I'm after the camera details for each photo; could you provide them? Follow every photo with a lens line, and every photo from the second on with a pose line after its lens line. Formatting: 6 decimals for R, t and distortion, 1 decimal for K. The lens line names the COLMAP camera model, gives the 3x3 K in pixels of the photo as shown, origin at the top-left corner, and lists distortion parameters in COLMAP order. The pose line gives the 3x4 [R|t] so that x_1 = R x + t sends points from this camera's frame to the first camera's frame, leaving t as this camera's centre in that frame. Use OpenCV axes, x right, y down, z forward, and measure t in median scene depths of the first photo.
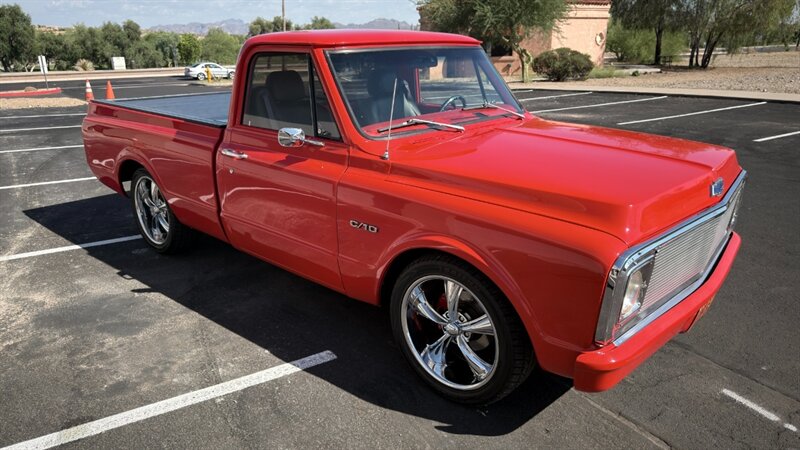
lens RADIAL K [[567.3, 0, 399.9], [0, 567.3, 228.9], [0, 0, 1]] dist [0.044510, -0.058284]
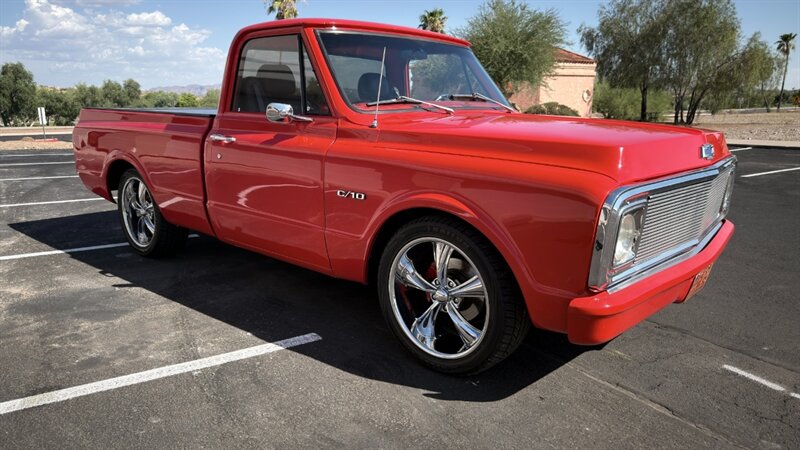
lens RADIAL K [[567.3, 0, 397.5], [0, 567.3, 228.9], [0, 0, 1]] dist [0.044510, -0.058284]
pose [[0.999949, 0.005484, 0.008458, 0.007415], [-0.004599, 0.994837, -0.101386, 0.135816], [-0.008971, 0.101342, 0.994811, 0.025144]]
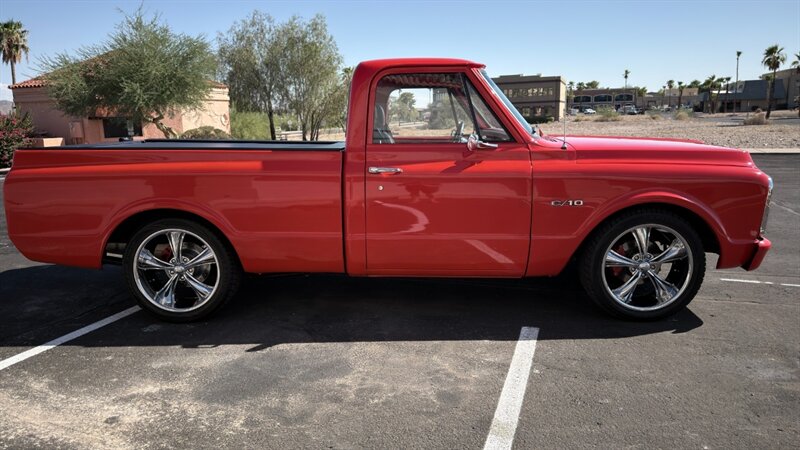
lens RADIAL K [[567.3, 0, 402.1], [0, 567.3, 229.4], [0, 0, 1]] dist [0.044510, -0.058284]
pose [[0.762969, -0.128972, 0.633439, -0.998381], [0.217345, 0.974029, -0.063471, 0.046413], [-0.608802, 0.186101, 0.771185, 0.242747]]
